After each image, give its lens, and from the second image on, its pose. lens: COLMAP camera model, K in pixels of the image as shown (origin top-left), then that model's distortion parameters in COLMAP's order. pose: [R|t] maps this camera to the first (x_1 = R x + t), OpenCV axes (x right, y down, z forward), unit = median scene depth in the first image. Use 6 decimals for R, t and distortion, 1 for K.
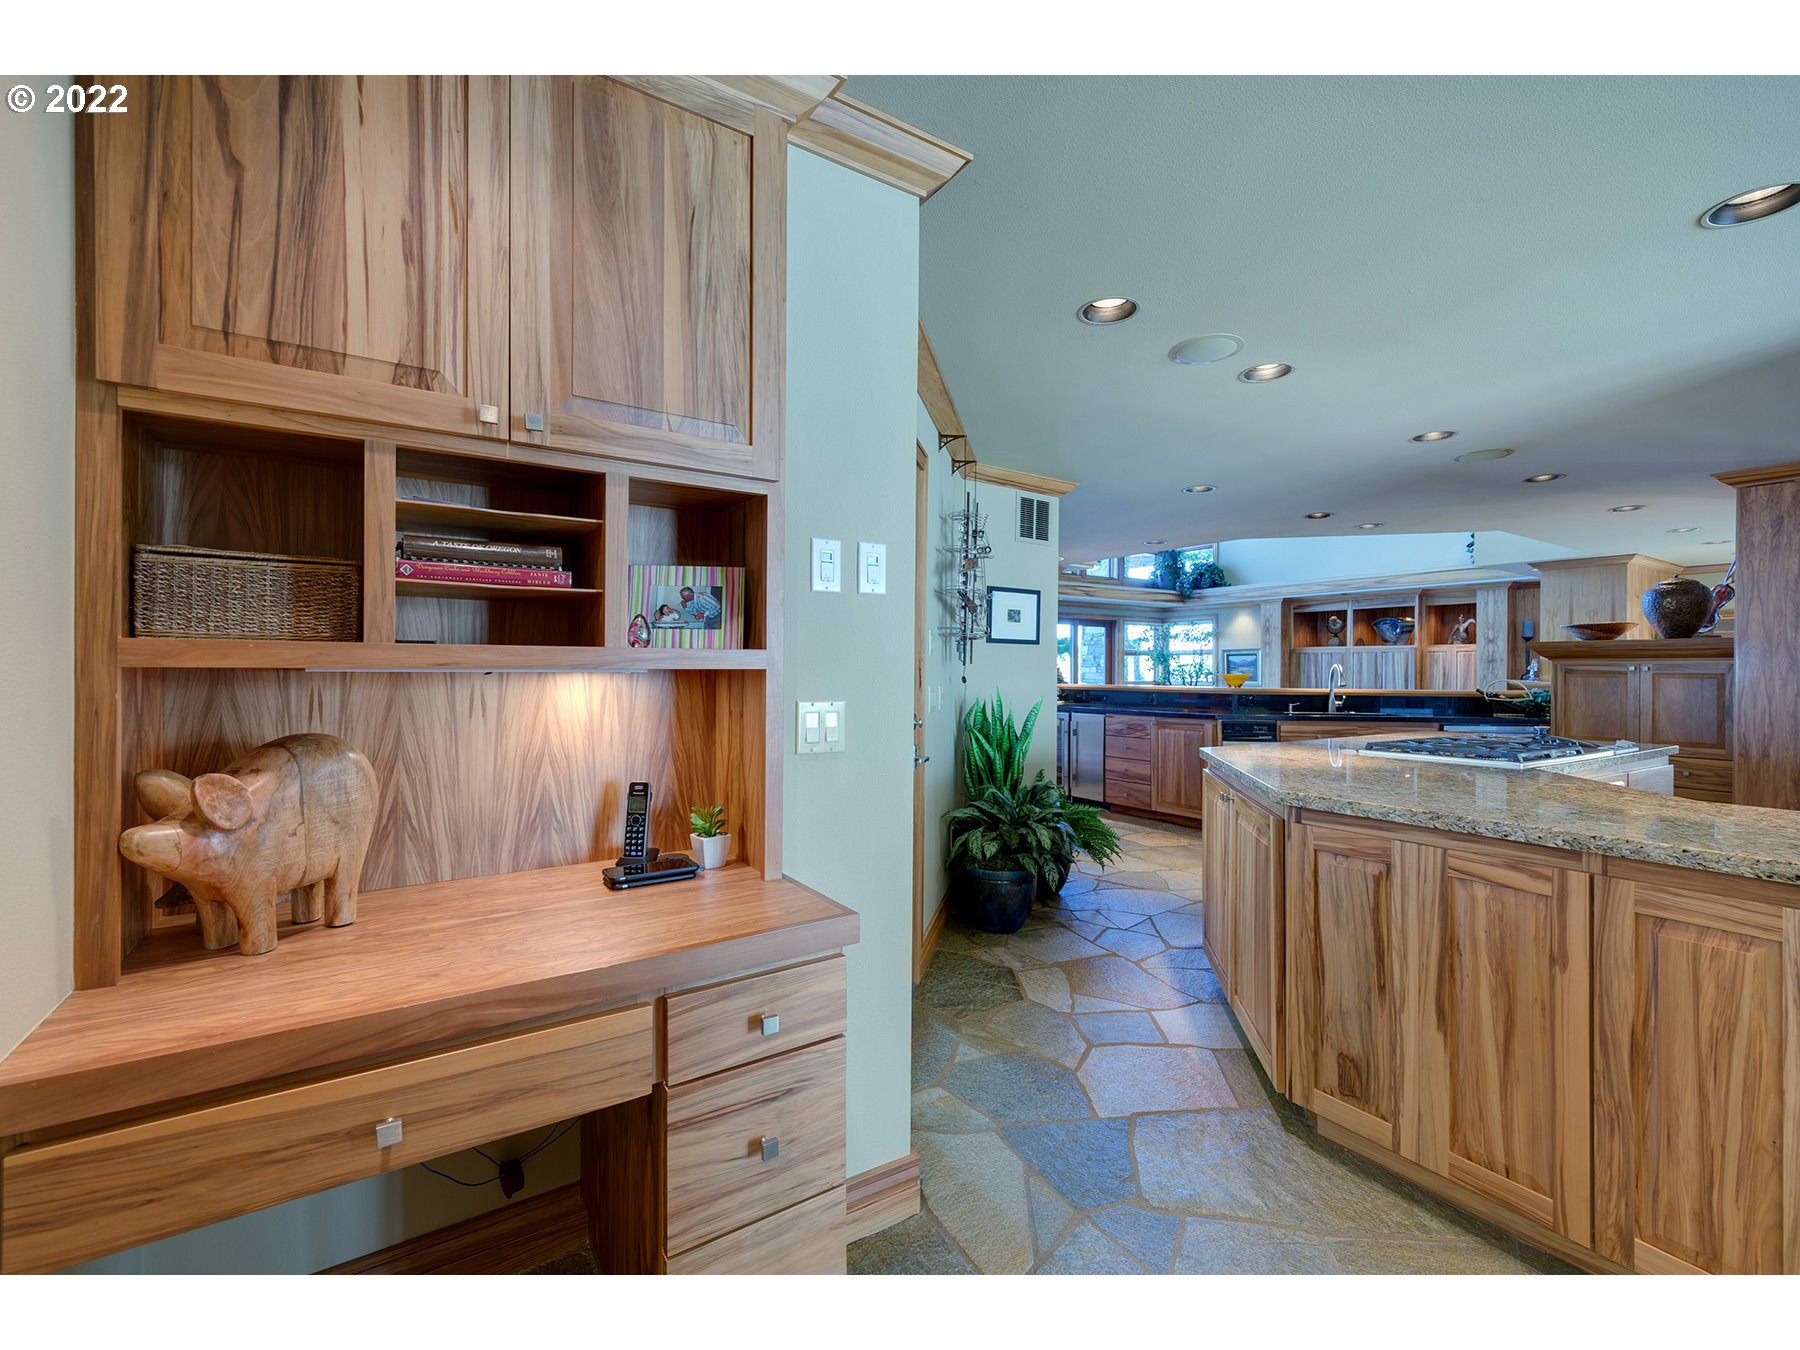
lens RADIAL K [[769.2, 0, 910.5], [0, 769.2, 669.7], [0, 0, 1]] dist [-0.001910, 0.000022]
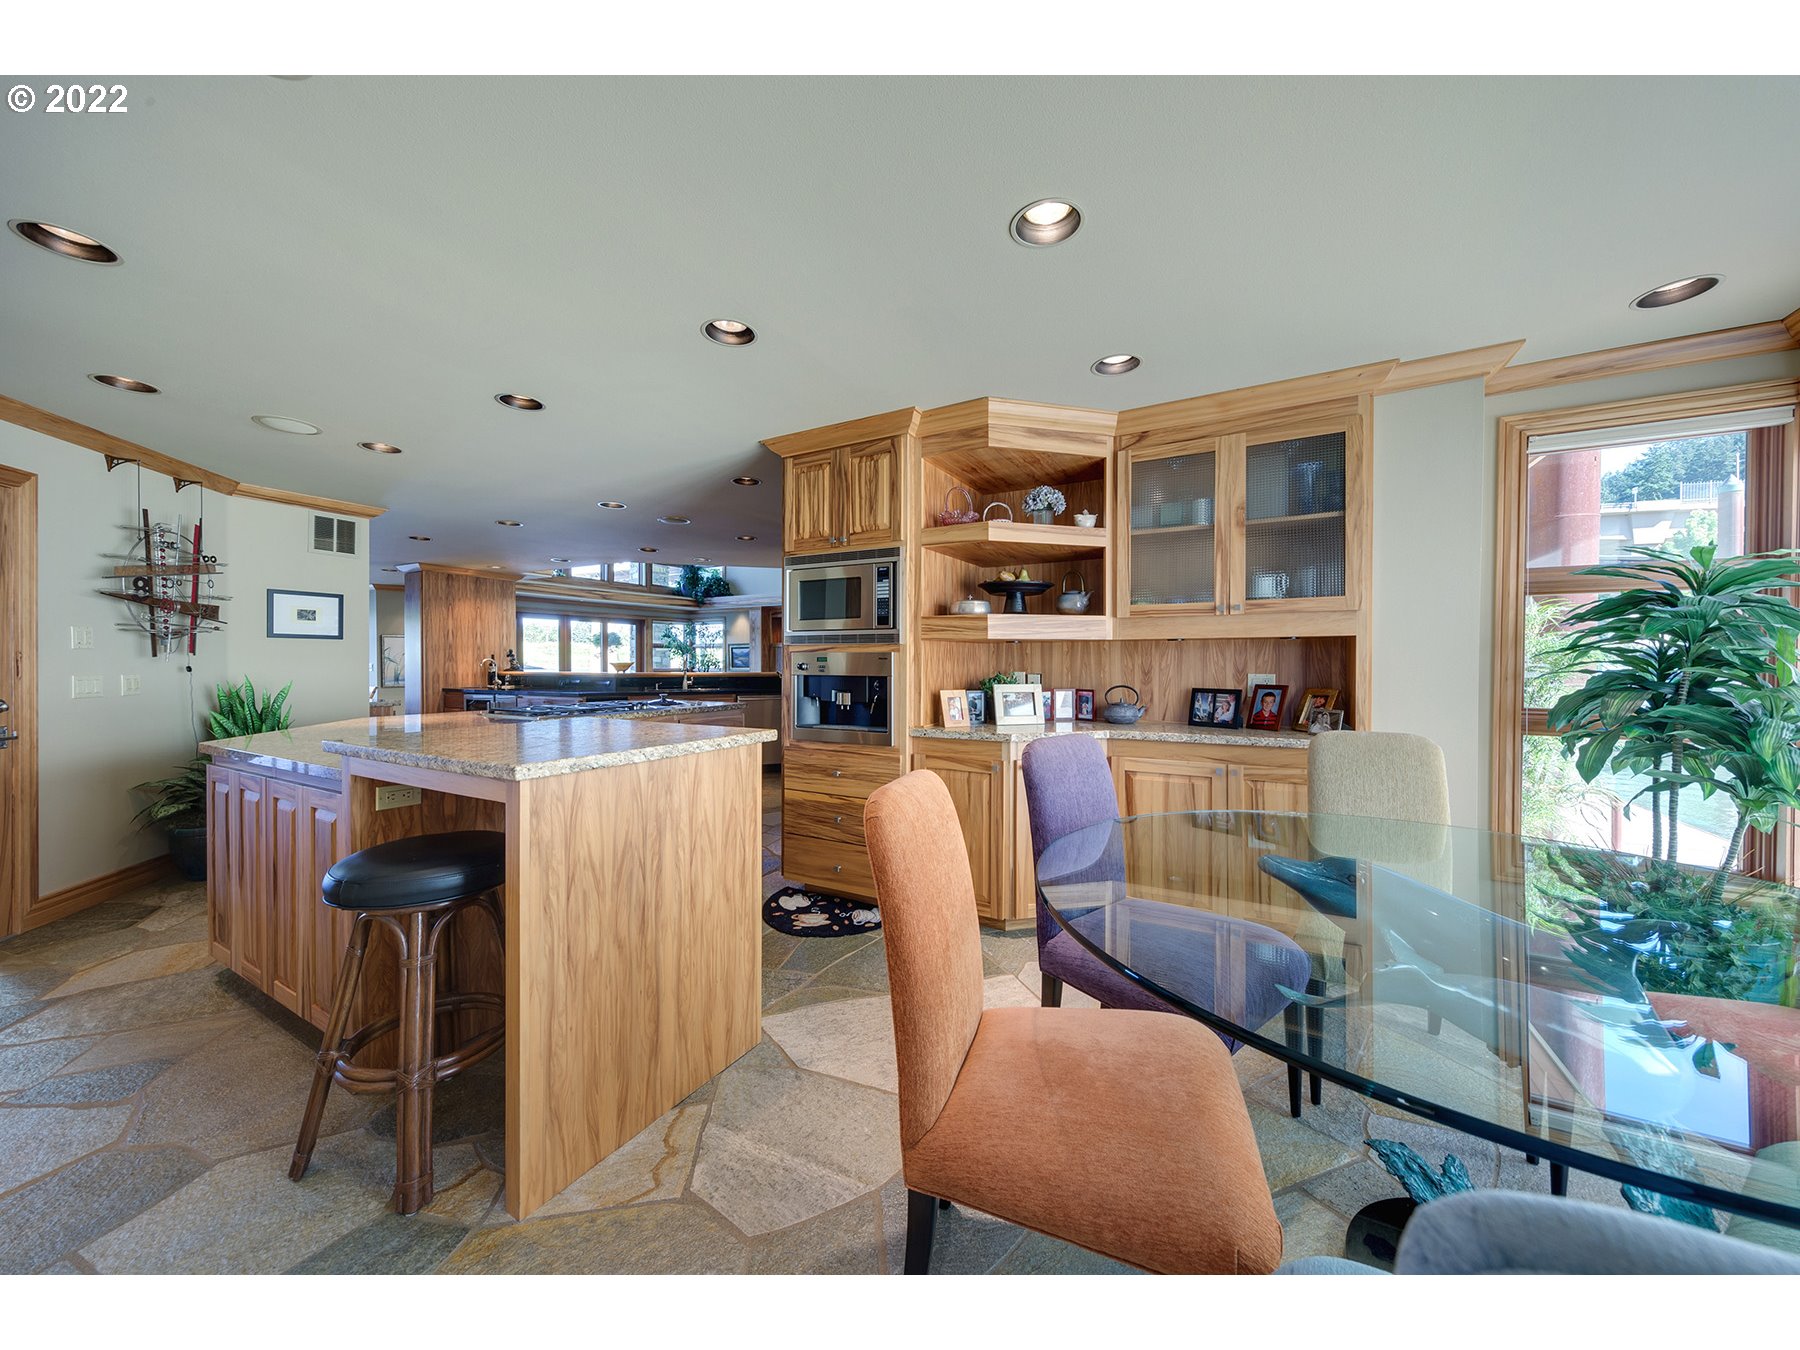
lens RADIAL K [[642.1, 0, 909.3], [0, 642.1, 662.3], [0, 0, 1]] dist [0.009655, 0.000181]
pose [[0.887528, -0.007309, 0.460696, 0.188995], [0.005618, 0.999972, 0.005041, 0.001394], [-0.460720, -0.001885, 0.887544, -0.121188]]
